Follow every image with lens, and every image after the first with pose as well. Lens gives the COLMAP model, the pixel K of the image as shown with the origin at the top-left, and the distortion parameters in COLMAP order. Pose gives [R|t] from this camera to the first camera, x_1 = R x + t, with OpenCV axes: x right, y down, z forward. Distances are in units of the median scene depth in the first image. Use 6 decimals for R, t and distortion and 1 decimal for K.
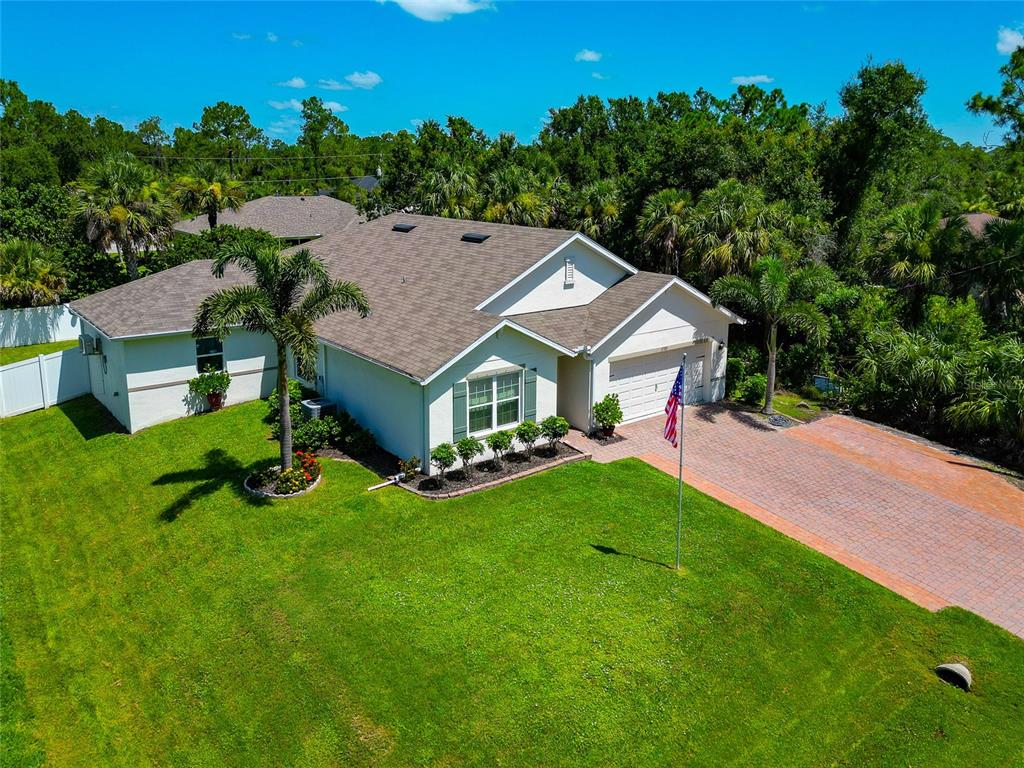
lens RADIAL K [[790.4, 0, 531.4], [0, 790.4, 323.3], [0, 0, 1]] dist [0.017098, -0.009944]
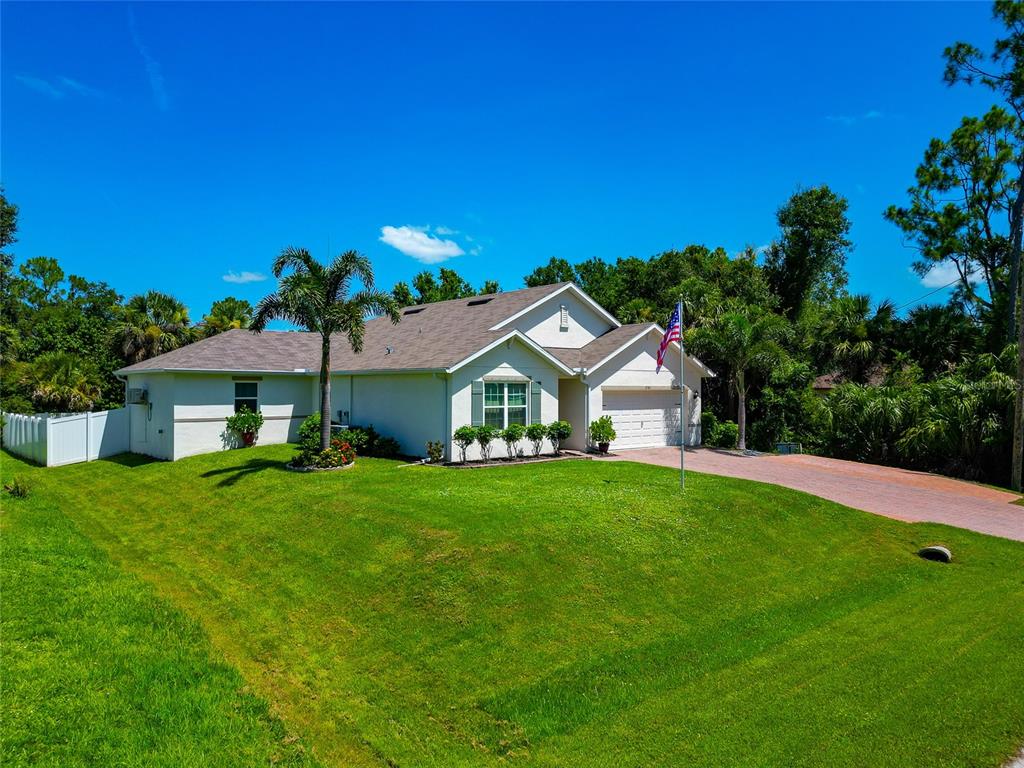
lens RADIAL K [[732.2, 0, 512.0], [0, 732.2, 384.0], [0, 0, 1]] dist [0.008814, 0.003353]
pose [[0.999658, -0.010149, 0.024083, -0.055126], [0.014760, 0.979727, -0.199791, 0.243629], [-0.021567, 0.200078, 0.979543, -0.034627]]
